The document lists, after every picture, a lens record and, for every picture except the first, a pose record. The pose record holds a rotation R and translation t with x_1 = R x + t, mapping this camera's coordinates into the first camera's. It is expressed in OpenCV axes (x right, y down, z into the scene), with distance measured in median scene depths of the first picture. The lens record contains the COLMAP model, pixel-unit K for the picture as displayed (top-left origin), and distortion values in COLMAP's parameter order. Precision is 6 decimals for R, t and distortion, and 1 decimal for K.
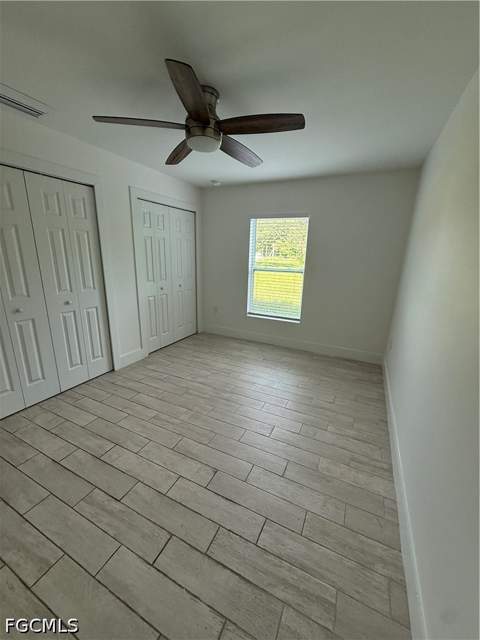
lens RADIAL K [[252.9, 0, 237.3], [0, 252.9, 319.5], [0, 0, 1]] dist [0.000542, -0.000641]
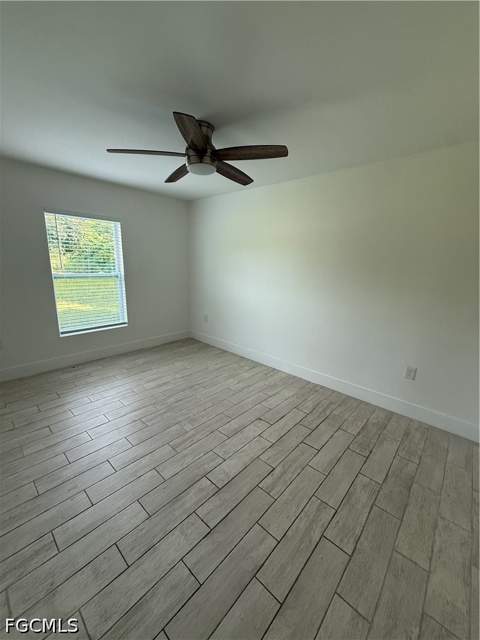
lens RADIAL K [[252.9, 0, 238.7], [0, 252.9, 320.2], [0, 0, 1]] dist [0.000542, -0.000641]
pose [[0.288937, -0.234241, 0.928249, -0.984364], [0.222758, 0.959441, 0.172774, -0.146608], [-0.931072, 0.156854, 0.329397, 0.427181]]
